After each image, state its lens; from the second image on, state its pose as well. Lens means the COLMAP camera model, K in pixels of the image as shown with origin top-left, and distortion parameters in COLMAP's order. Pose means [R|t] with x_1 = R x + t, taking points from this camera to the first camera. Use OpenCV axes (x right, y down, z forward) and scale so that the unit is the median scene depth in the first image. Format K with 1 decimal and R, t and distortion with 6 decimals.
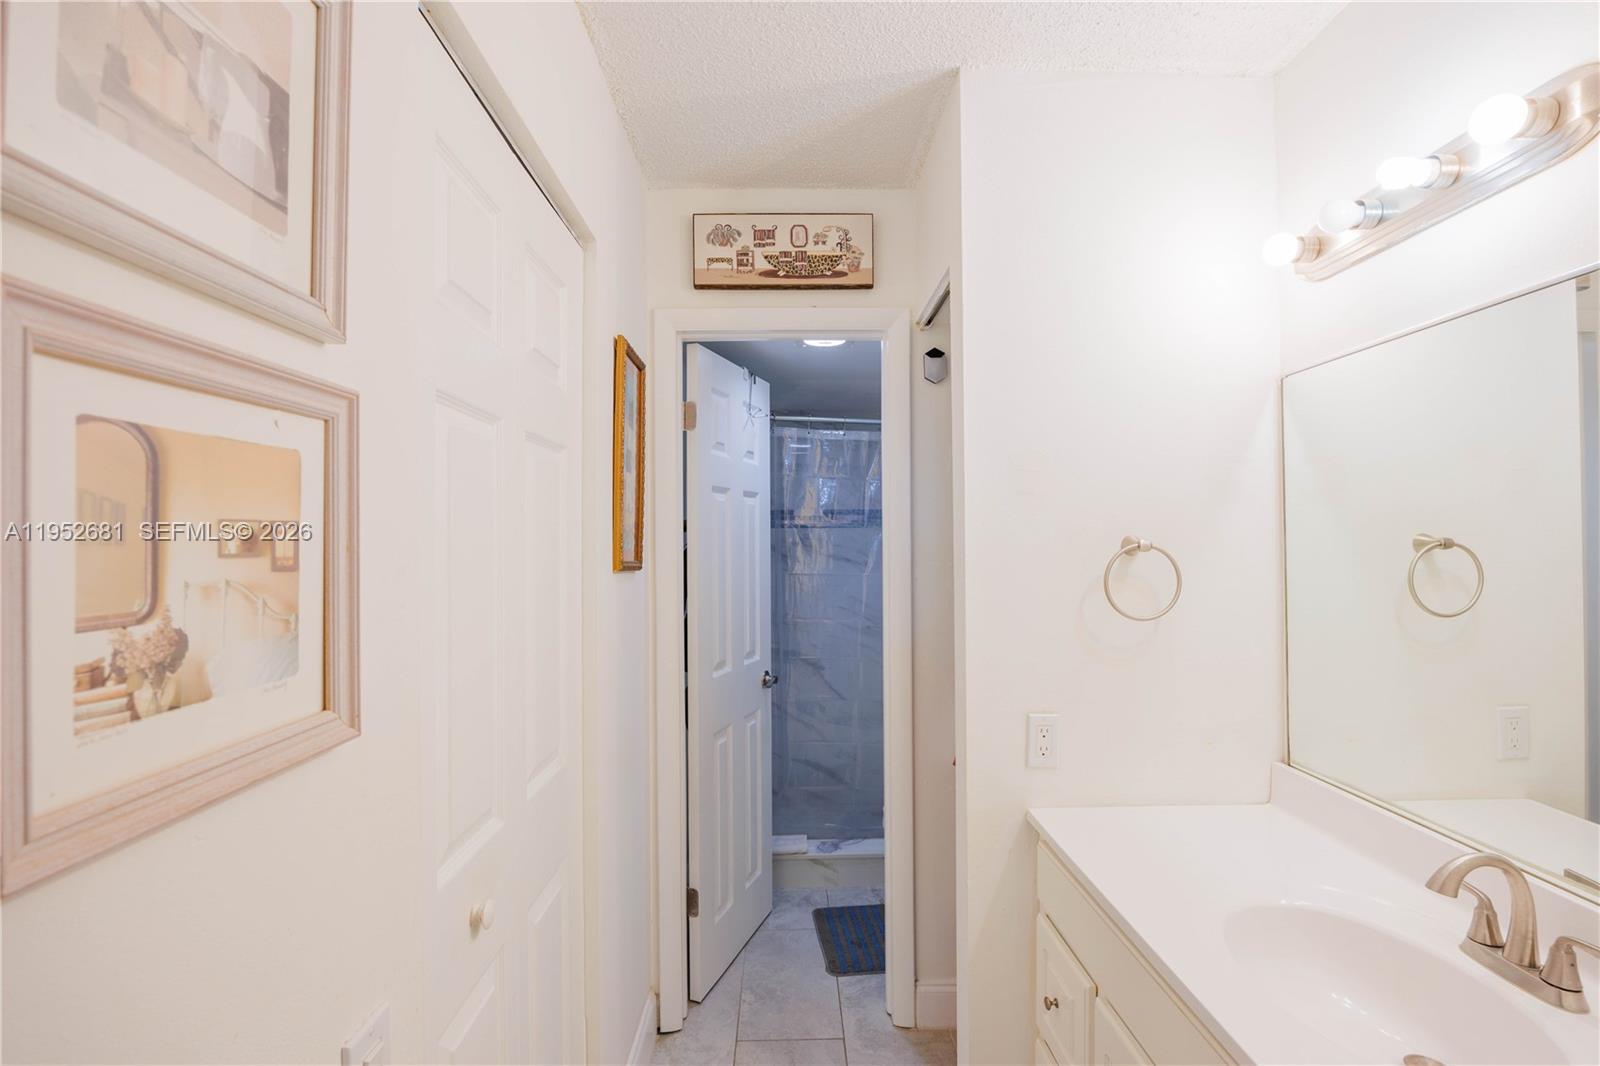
lens RADIAL K [[742.5, 0, 797.0], [0, 742.5, 538.5], [0, 0, 1]] dist [-0.012650, 0.000652]
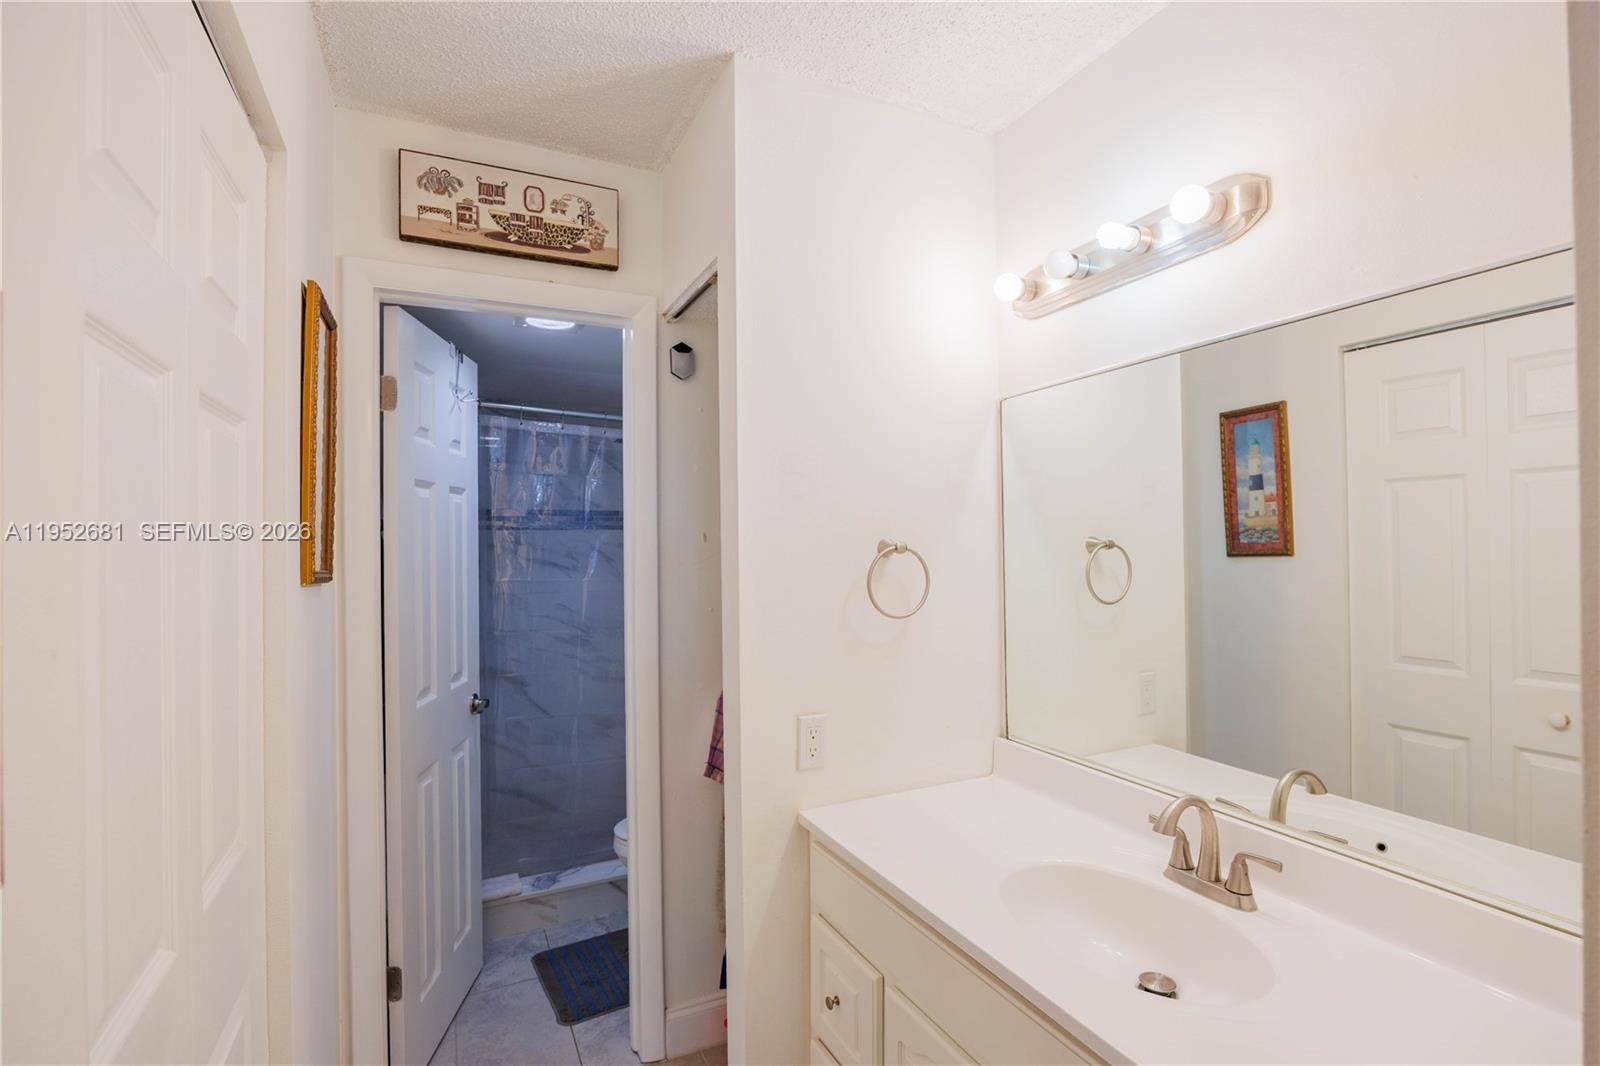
lens RADIAL K [[742.5, 0, 797.0], [0, 742.5, 538.5], [0, 0, 1]] dist [-0.012650, 0.000652]
pose [[0.906189, -0.000269, 0.422873, -0.085963], [0.001672, 0.999994, -0.002947, -0.000622], [-0.422870, 0.003377, 0.906184, 0.070015]]
